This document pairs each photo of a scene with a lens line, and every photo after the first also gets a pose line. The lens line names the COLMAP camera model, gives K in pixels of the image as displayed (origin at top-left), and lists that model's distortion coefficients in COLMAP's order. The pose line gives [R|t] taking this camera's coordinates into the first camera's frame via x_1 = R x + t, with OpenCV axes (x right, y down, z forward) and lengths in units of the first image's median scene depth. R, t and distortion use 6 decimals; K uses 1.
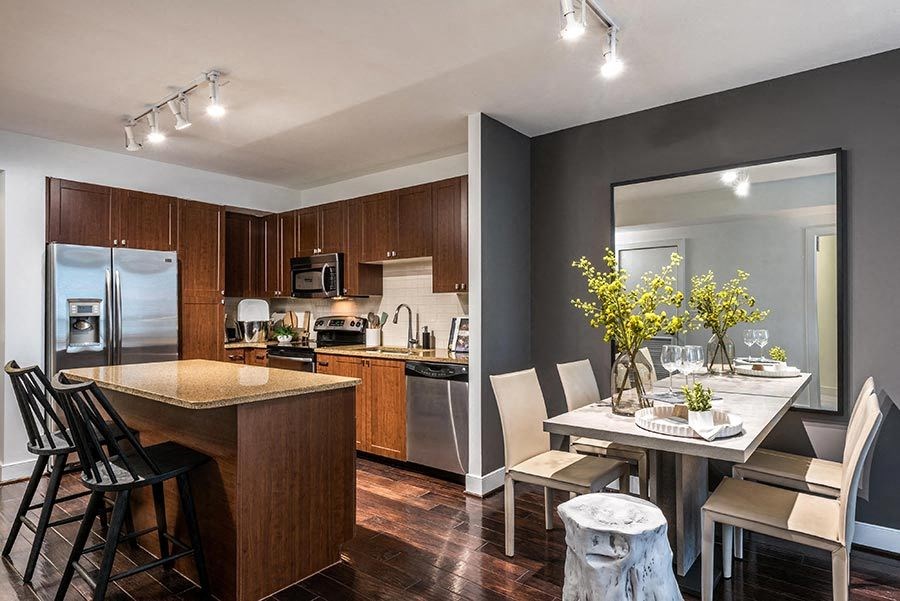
lens RADIAL K [[528.9, 0, 448.6], [0, 528.9, 301.9], [0, 0, 1]] dist [0.005753, -0.000198]
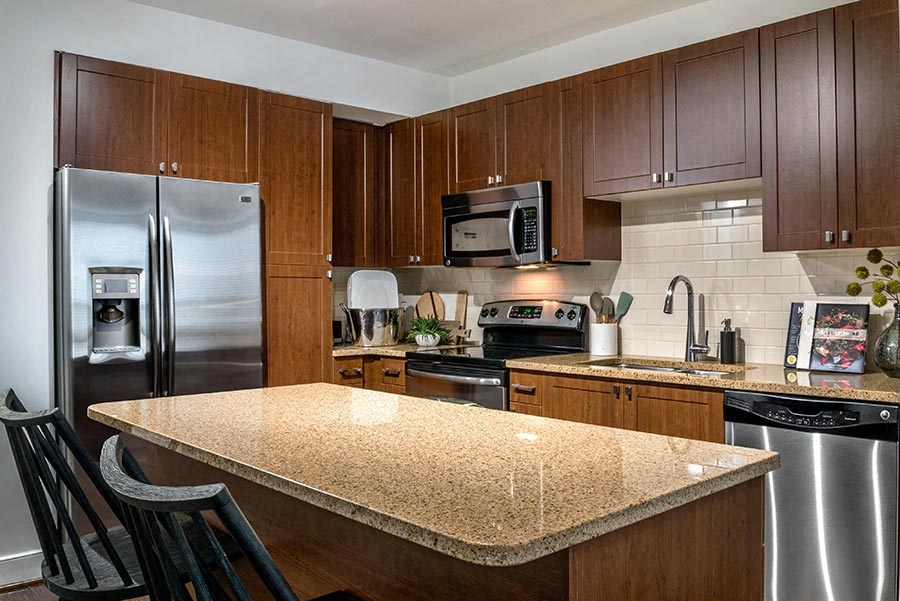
lens RADIAL K [[767.0, 0, 449.7], [0, 767.0, 292.9], [0, 0, 1]] dist [-0.073173, 0.026089]
pose [[0.986948, -0.001325, -0.161035, -0.184985], [0.003546, 0.999903, 0.013502, 0.010013], [0.161001, -0.013897, 0.986856, 0.237906]]
